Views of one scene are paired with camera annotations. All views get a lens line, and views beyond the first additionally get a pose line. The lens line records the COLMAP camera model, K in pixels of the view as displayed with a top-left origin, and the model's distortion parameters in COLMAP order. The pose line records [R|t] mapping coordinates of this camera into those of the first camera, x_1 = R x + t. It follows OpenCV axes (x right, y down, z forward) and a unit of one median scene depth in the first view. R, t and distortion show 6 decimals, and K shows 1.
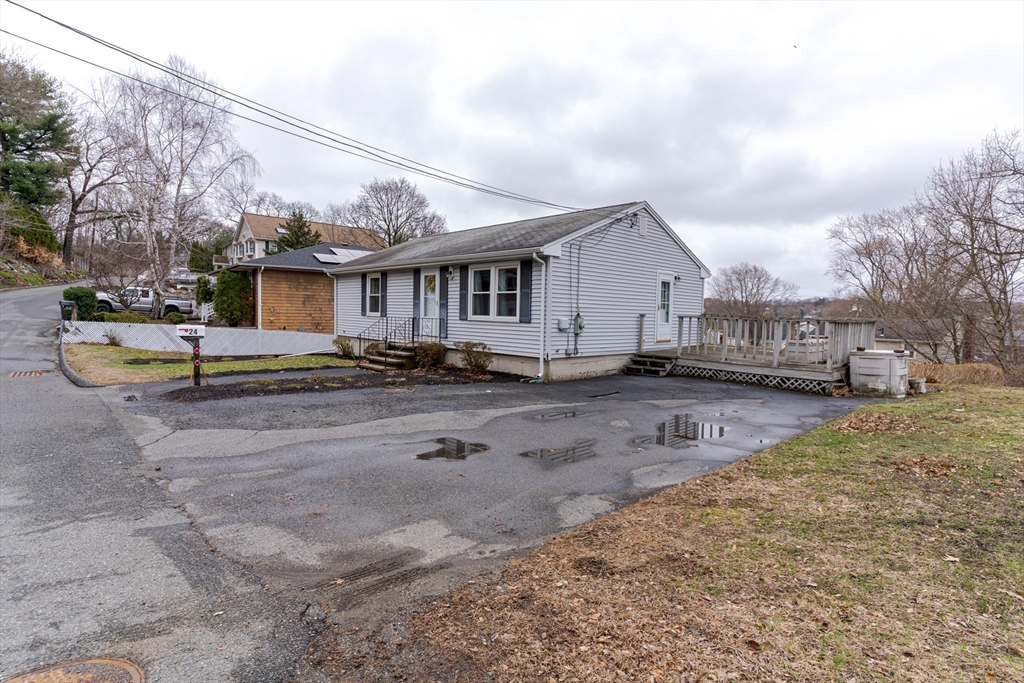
lens RADIAL K [[493.3, 0, 512.0], [0, 493.3, 341.5], [0, 0, 1]] dist [-0.000254, -0.000050]
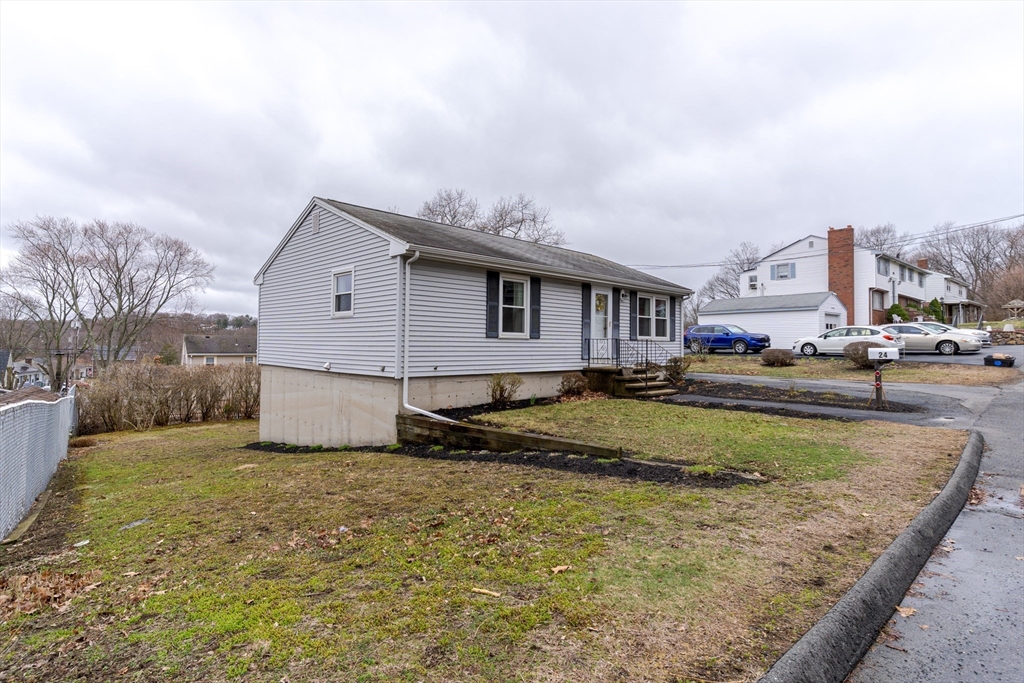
lens RADIAL K [[538.0, 0, 512.0], [0, 538.0, 341.5], [0, 0, 1]] dist [0.000221, 0.000010]
pose [[-0.024600, -0.024159, 0.999405, -1.265379], [0.045738, 0.998634, 0.025266, -0.083048], [-0.998650, 0.046333, -0.023462, 1.280215]]
